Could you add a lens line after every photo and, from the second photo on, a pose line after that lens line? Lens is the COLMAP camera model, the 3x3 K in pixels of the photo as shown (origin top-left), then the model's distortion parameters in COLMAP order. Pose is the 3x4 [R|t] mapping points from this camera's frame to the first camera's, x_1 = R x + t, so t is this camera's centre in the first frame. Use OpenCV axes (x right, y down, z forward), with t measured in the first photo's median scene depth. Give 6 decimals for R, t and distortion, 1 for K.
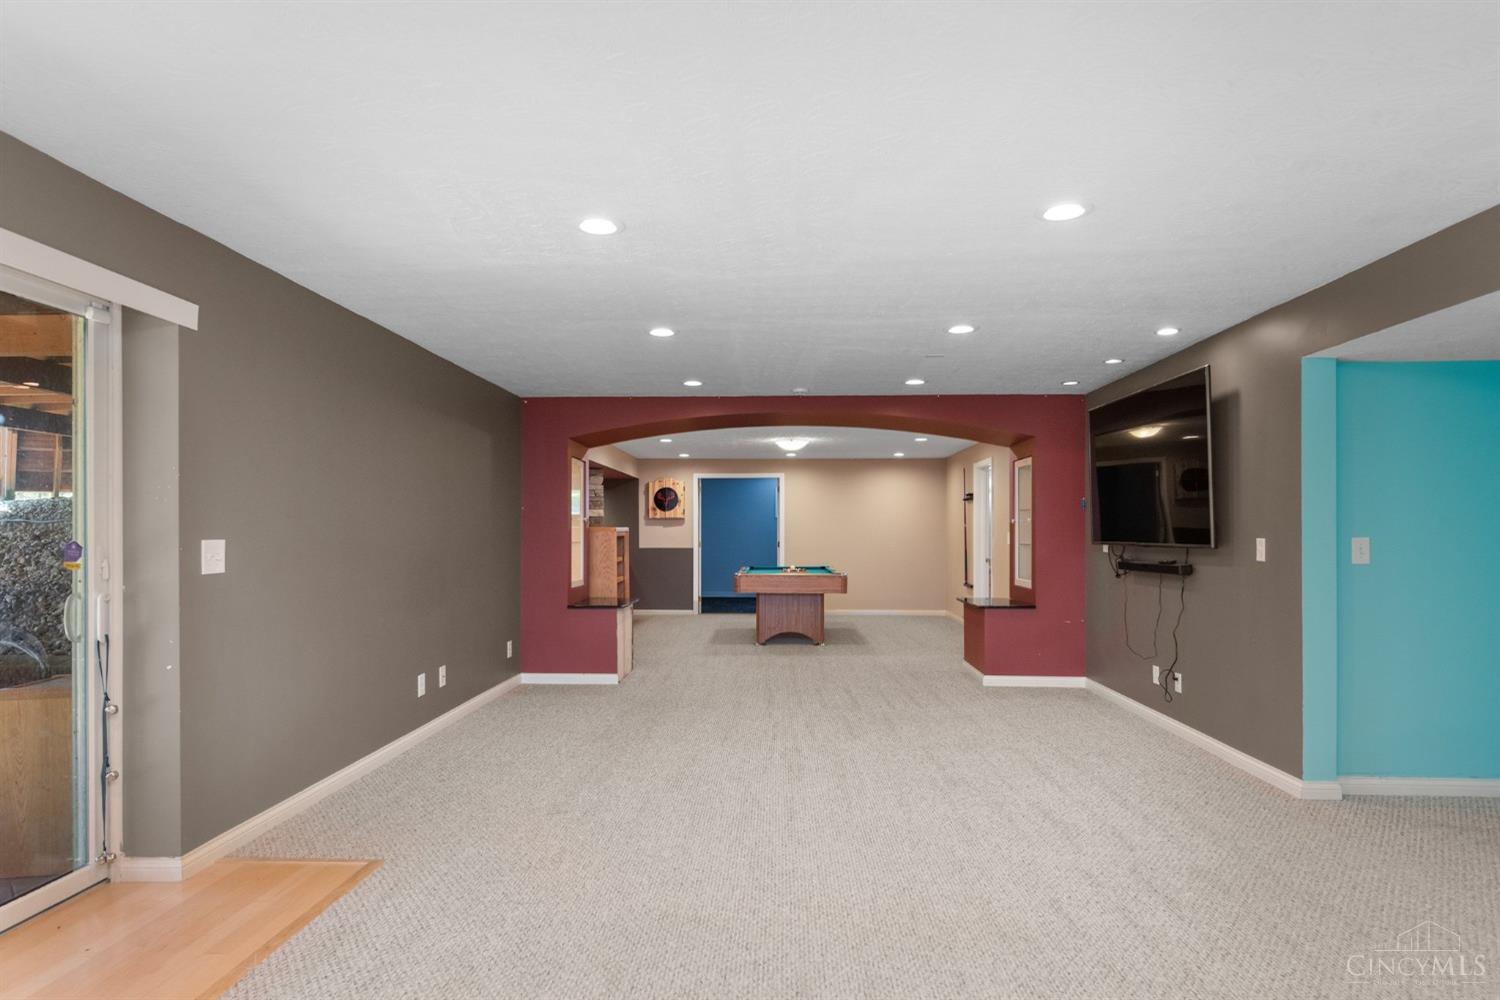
lens RADIAL K [[820.7, 0, 736.3], [0, 820.7, 509.7], [0, 0, 1]] dist [0.016256, -0.014530]
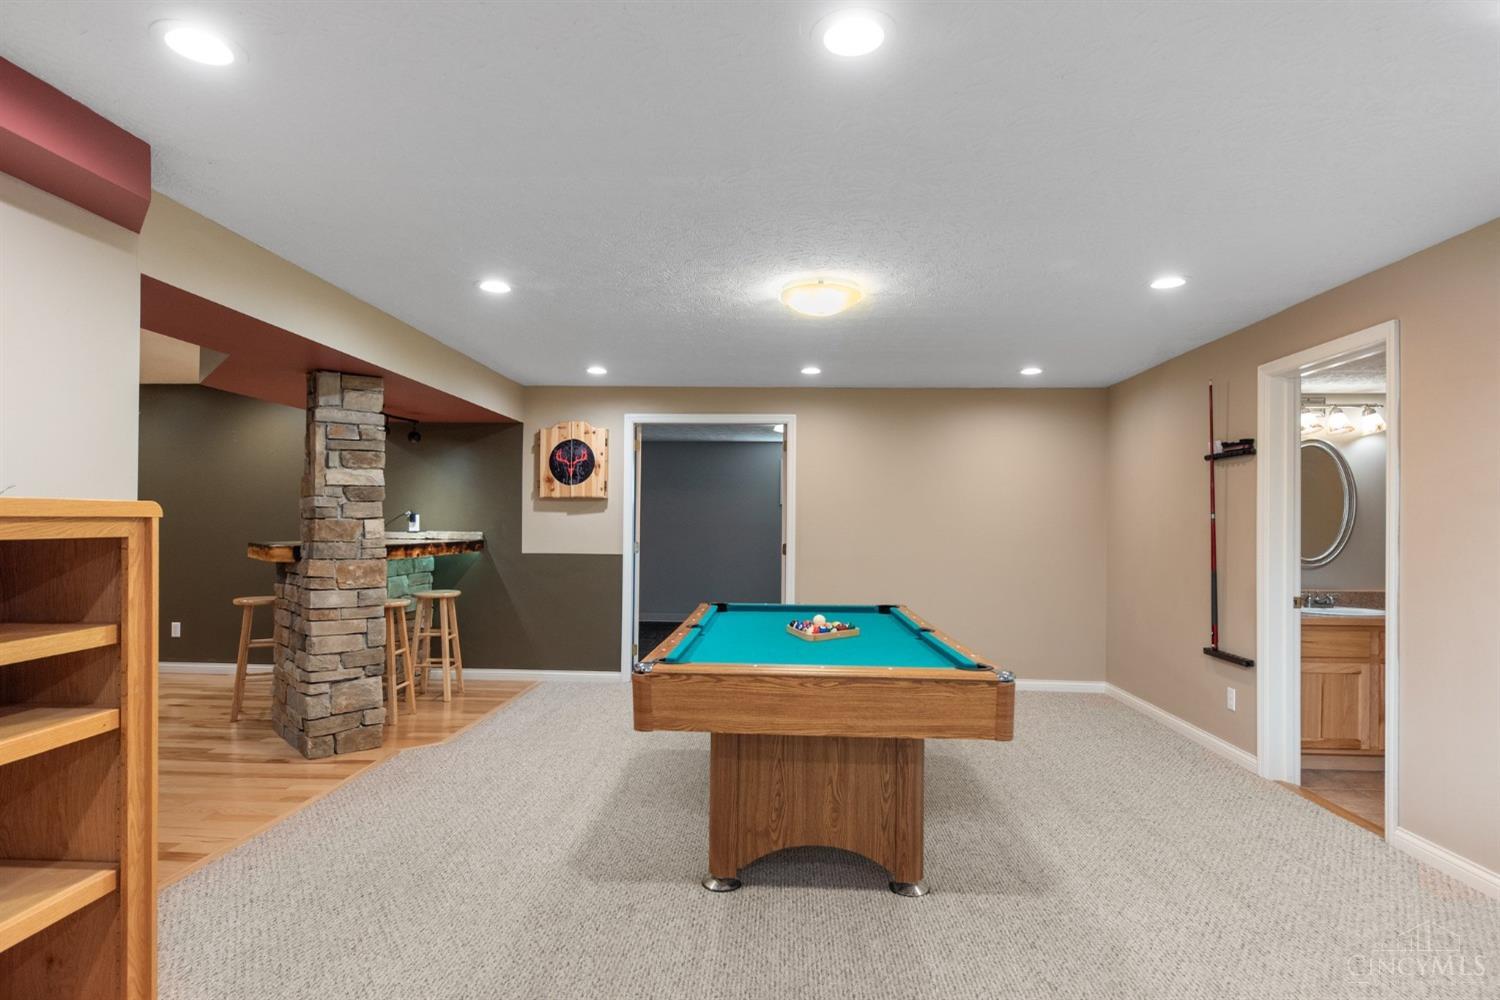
lens RADIAL K [[769.3, 0, 745.6], [0, 769.3, 513.0], [0, 0, 1]] dist [0.000873, 0.000087]
pose [[0.999932, 0.011629, -0.000156, 0.026696], [-0.011627, 0.999869, 0.011298, 0.013372], [0.000287, -0.011296, 0.999936, 0.504598]]
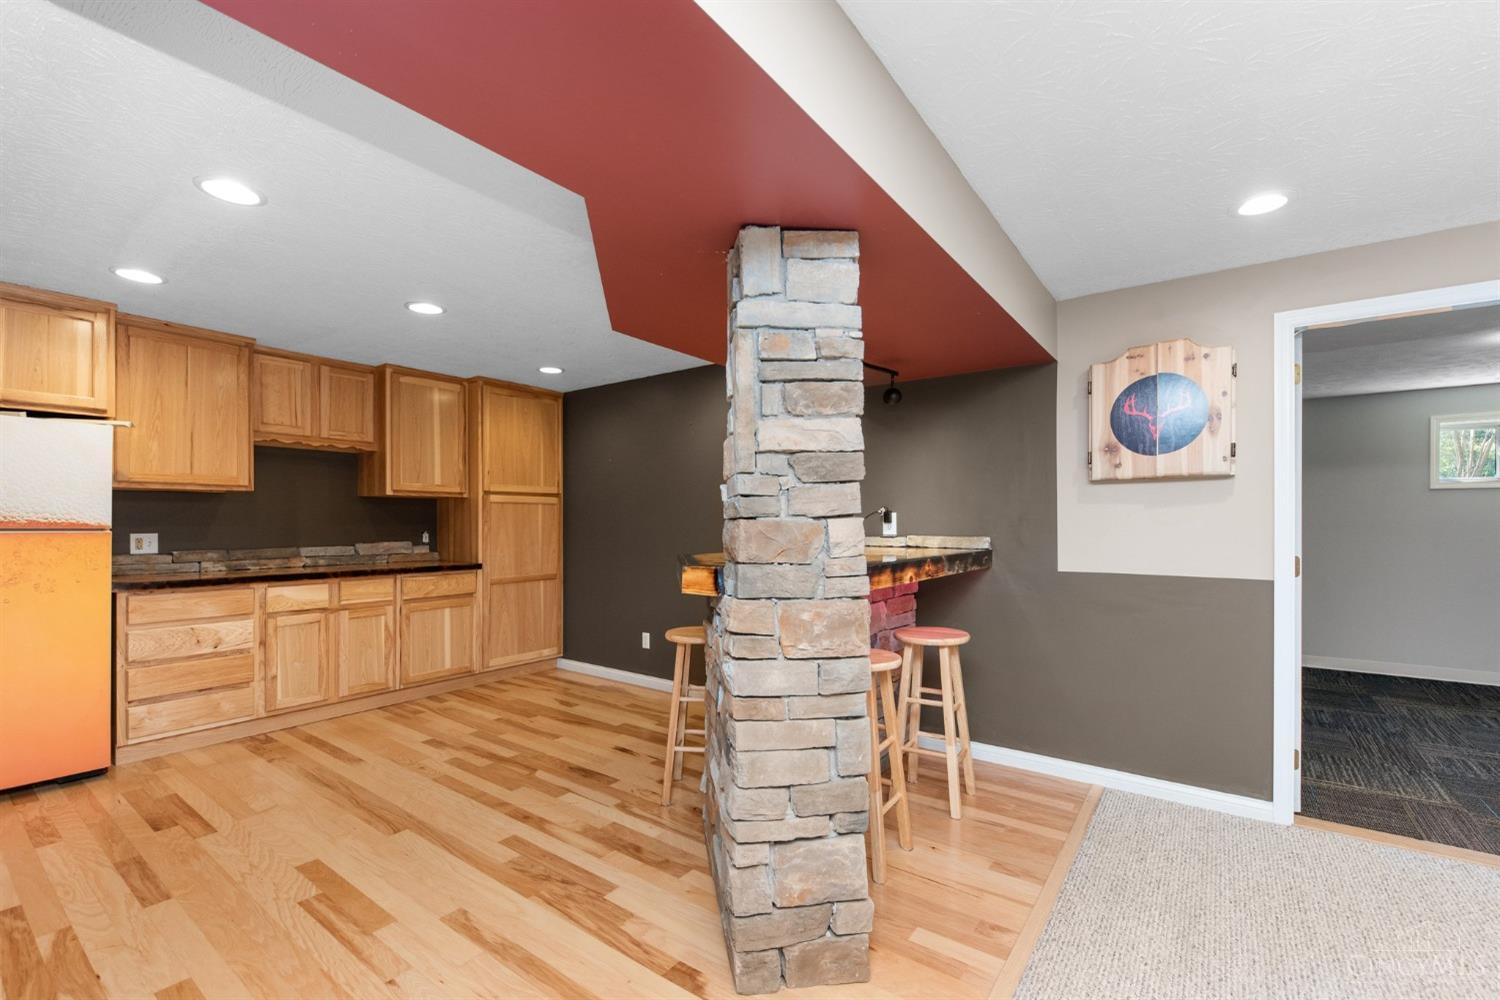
lens RADIAL K [[636.9, 0, 737.7], [0, 636.9, 523.1], [0, 0, 1]] dist [0.000851, 0.000066]
pose [[0.826465, 0.002410, -0.562983, -0.080996], [0.013483, 0.999619, 0.024071, 0.019482], [0.562826, -0.027485, 0.826118, 0.720953]]
